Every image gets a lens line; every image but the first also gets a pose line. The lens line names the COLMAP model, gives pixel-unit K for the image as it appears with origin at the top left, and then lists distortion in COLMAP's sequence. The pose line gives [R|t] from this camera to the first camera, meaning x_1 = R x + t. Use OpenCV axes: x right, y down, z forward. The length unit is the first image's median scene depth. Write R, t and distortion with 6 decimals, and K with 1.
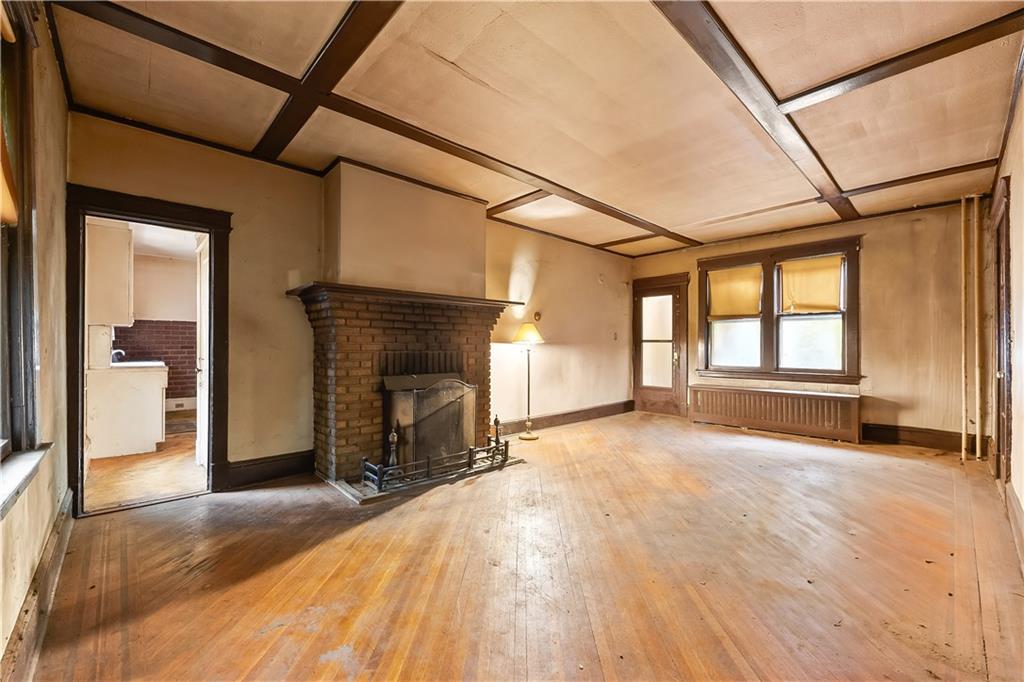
lens RADIAL K [[415.3, 0, 513.8], [0, 415.3, 344.7], [0, 0, 1]] dist [-0.001238, -0.000201]
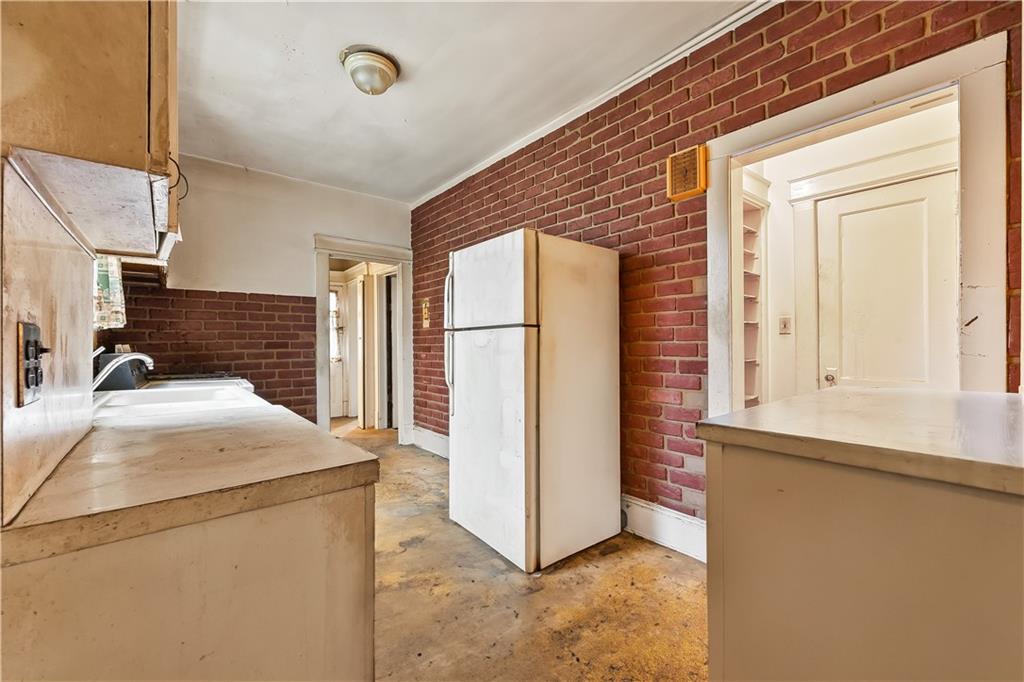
lens RADIAL K [[415.3, 0, 510.1], [0, 415.3, 343.4], [0, 0, 1]] dist [-0.001238, -0.000201]
pose [[0.998109, -0.008295, -0.060904, -0.479094], [0.008196, 0.999965, -0.001881, 0.007231], [0.060917, 0.001378, 0.998142, 0.517599]]
